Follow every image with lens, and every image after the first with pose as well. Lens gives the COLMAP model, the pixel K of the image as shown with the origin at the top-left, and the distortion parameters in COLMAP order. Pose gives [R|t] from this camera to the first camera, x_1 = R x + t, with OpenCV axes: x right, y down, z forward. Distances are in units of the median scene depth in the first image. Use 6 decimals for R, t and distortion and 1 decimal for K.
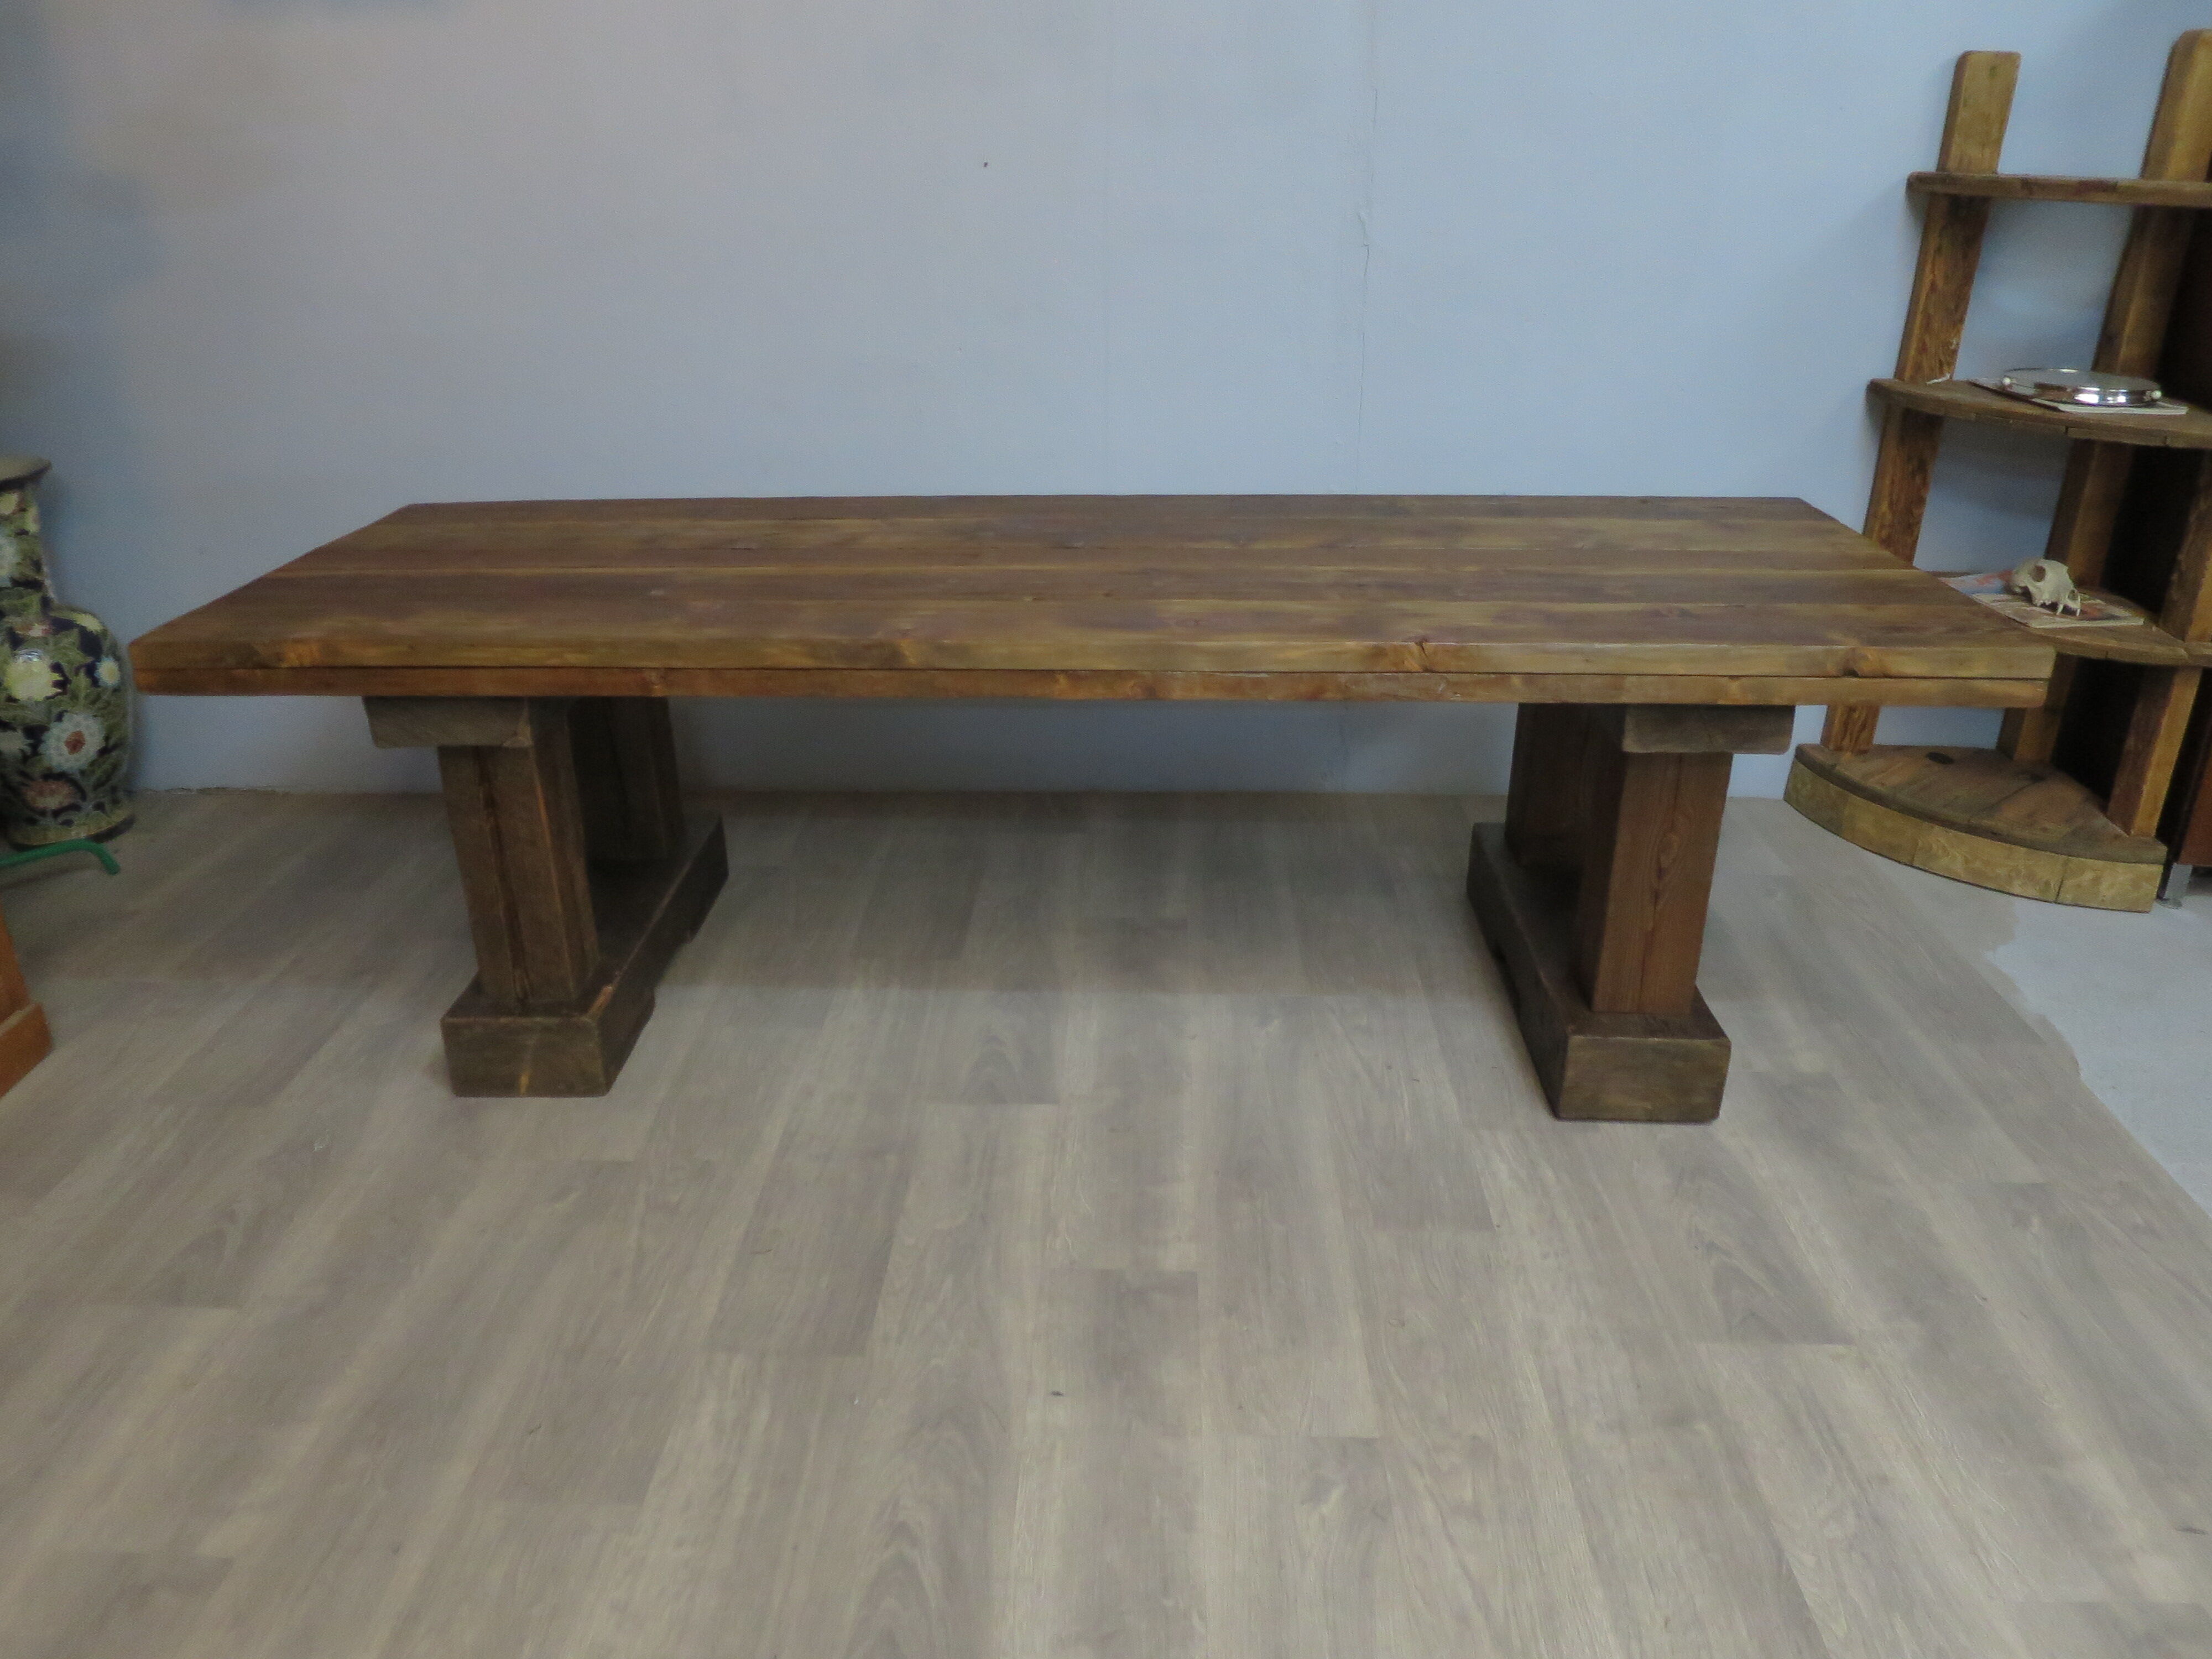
lens RADIAL K [[1597.8, 0, 1106.0], [0, 1597.8, 829.5], [0, 0, 1]] dist [-0.045895, 0.010412]
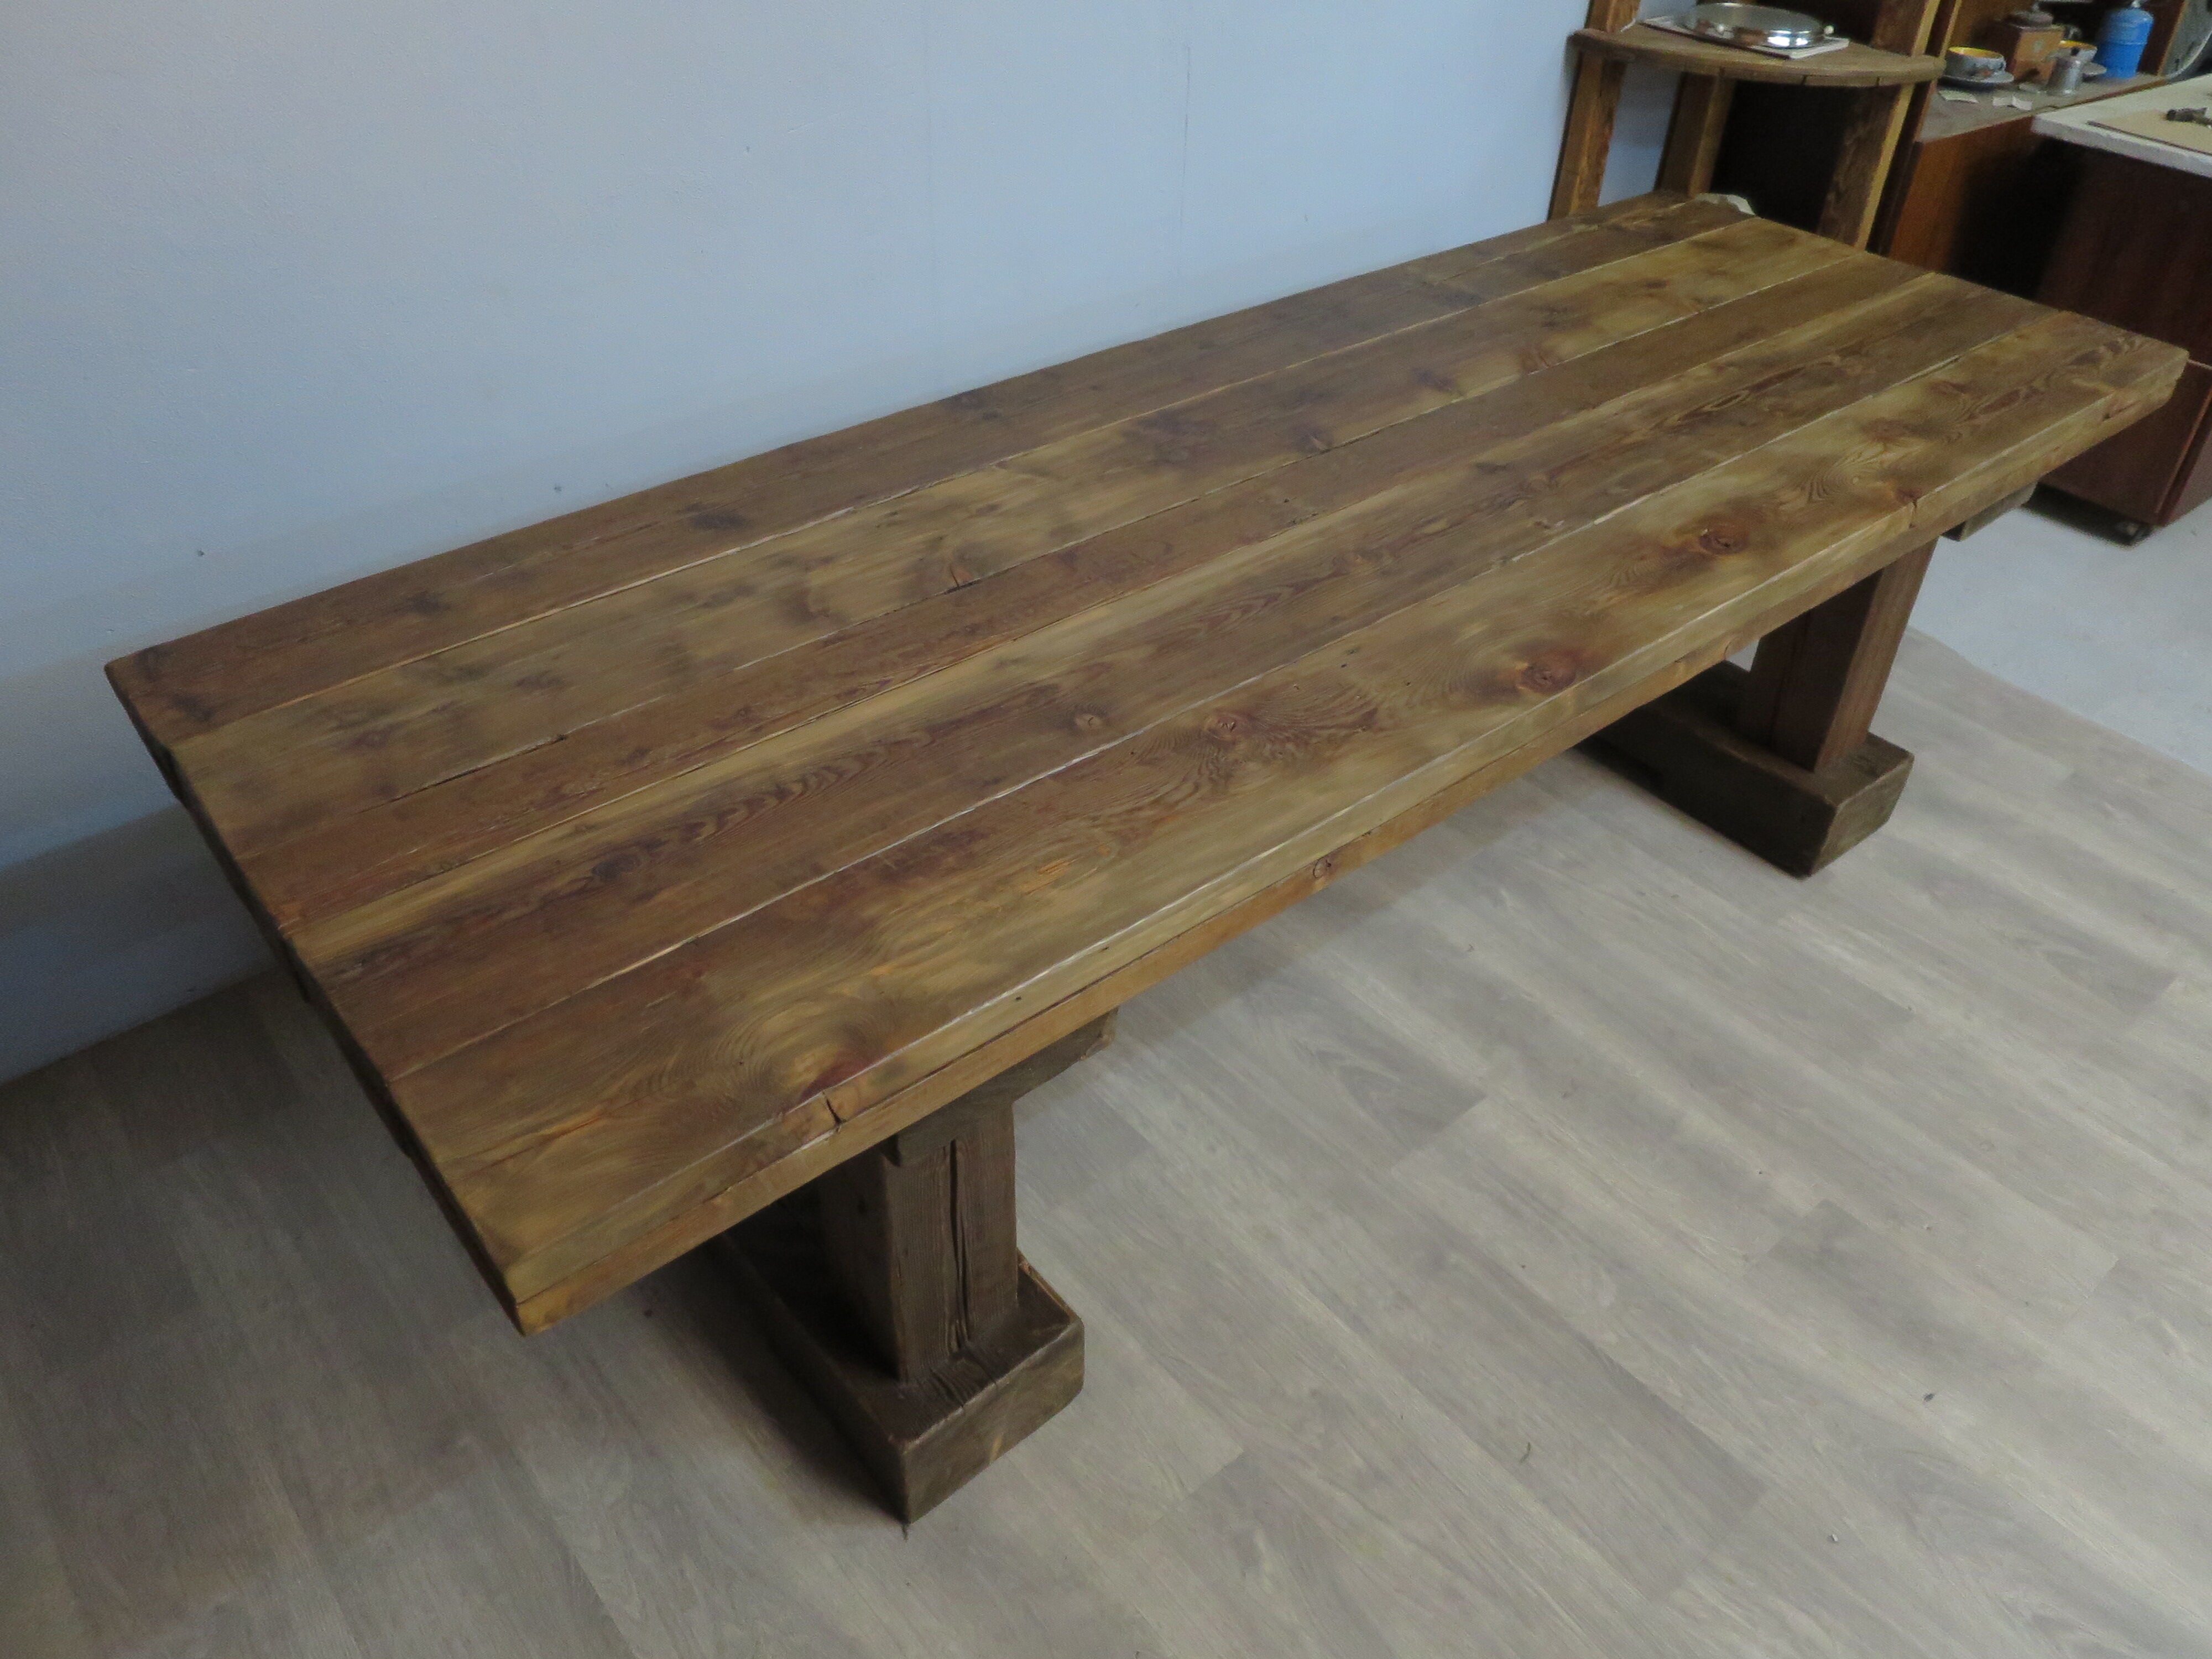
lens RADIAL K [[1602.2, 0, 1112.5], [0, 1602.2, 824.1], [0, 0, 1]] dist [-0.056265, 0.022900]
pose [[0.745306, -0.391728, 0.539508, -0.606980], [0.239038, 0.912396, 0.332257, -0.307946], [-0.622399, -0.118670, 0.773652, 0.481807]]
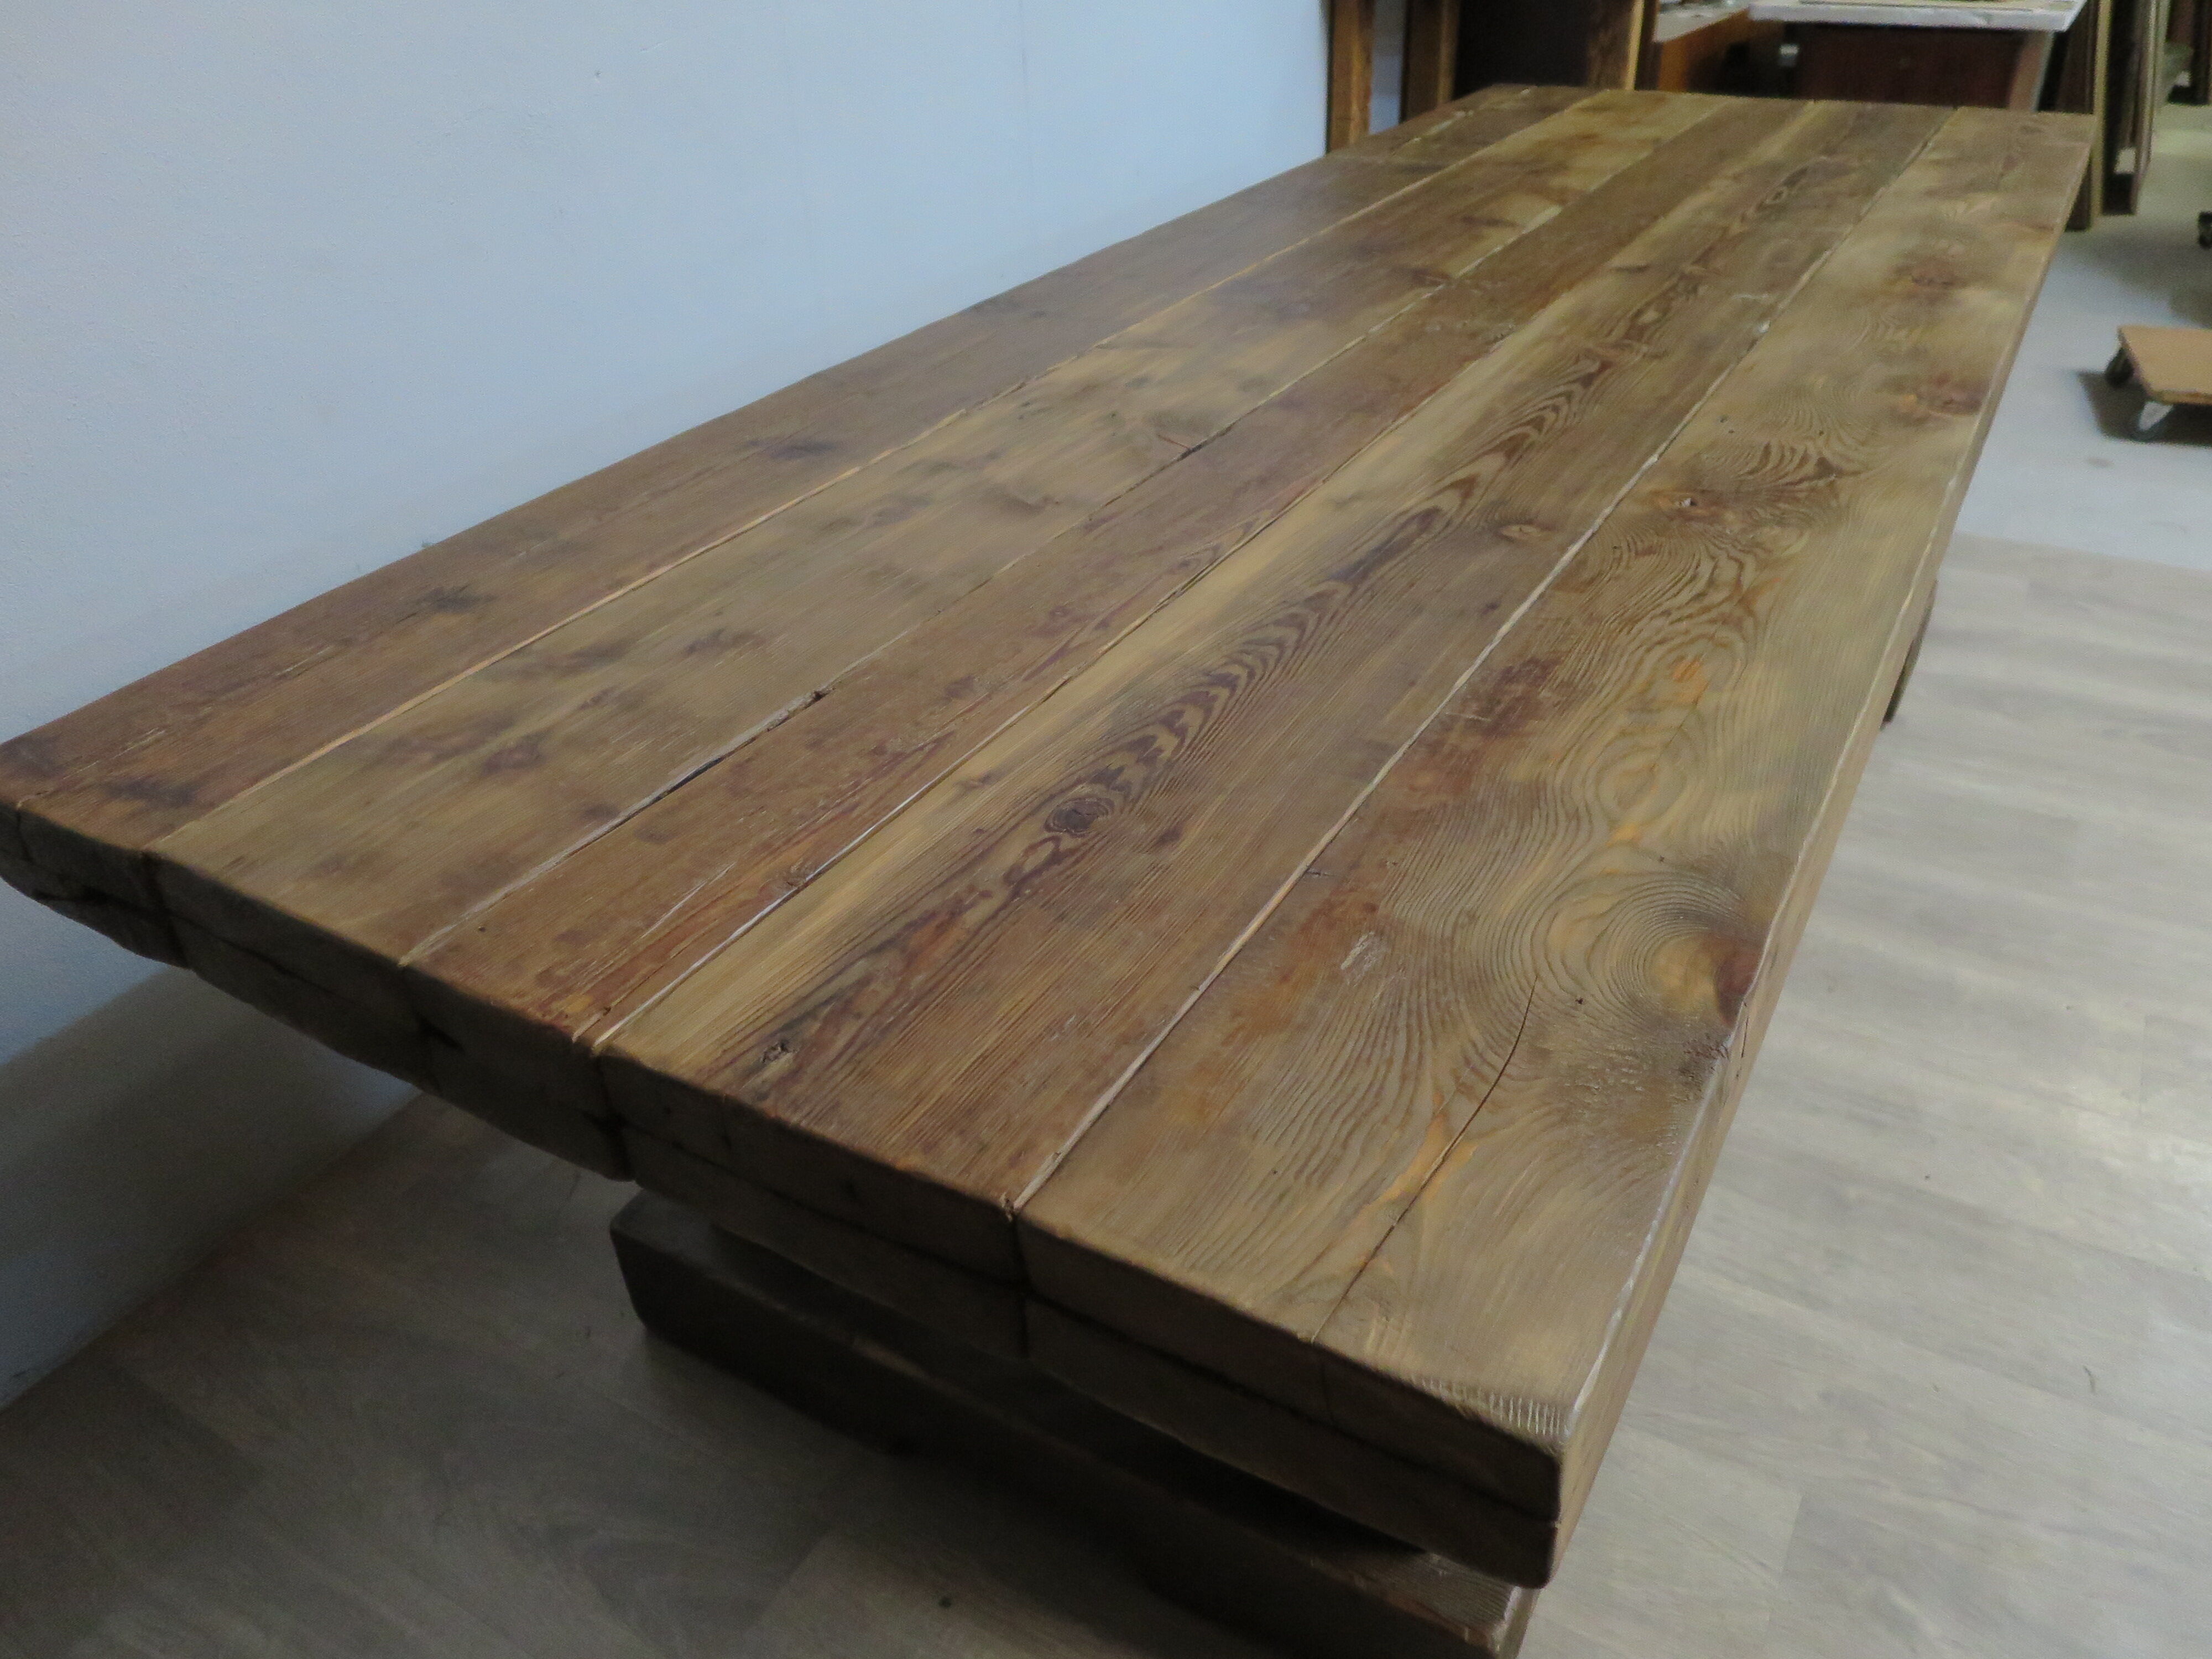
lens RADIAL K [[1602.2, 0, 1112.5], [0, 1602.2, 824.1], [0, 0, 1]] dist [-0.056265, 0.022900]
pose [[0.484551, -0.481761, 0.730148, -0.680937], [0.383186, 0.867235, 0.317918, -0.255502], [-0.786371, 0.125736, 0.604824, 0.796769]]
